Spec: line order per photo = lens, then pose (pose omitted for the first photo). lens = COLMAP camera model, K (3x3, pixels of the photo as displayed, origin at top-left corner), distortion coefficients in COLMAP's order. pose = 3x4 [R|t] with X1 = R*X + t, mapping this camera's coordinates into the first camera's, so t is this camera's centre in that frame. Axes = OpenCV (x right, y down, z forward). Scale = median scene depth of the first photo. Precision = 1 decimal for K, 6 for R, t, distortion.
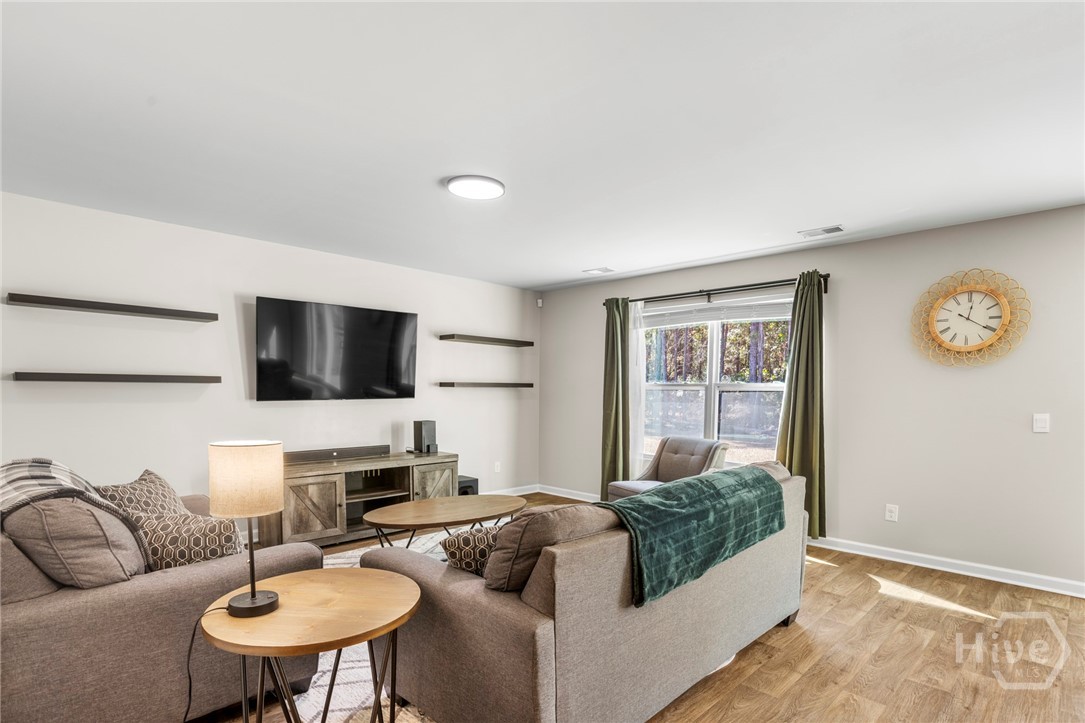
lens RADIAL K [[558.6, 0, 544.8], [0, 558.6, 393.4], [0, 0, 1]] dist [-0.000132, -0.000363]
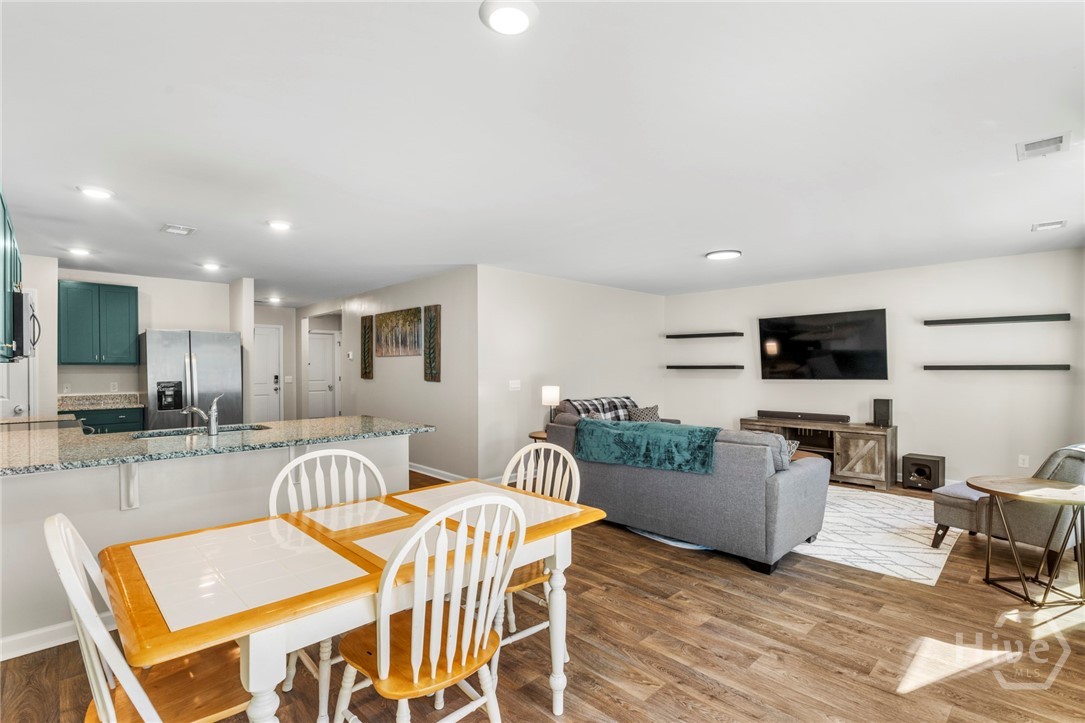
lens RADIAL K [[509.7, 0, 542.5], [0, 509.7, 361.5], [0, 0, 1]] dist [0.000392, -0.000038]
pose [[-0.046054, -0.024612, -0.998636, 1.120293], [-0.002391, 0.999696, -0.024527, -0.001723], [0.998936, 0.001258, -0.046099, 0.430814]]
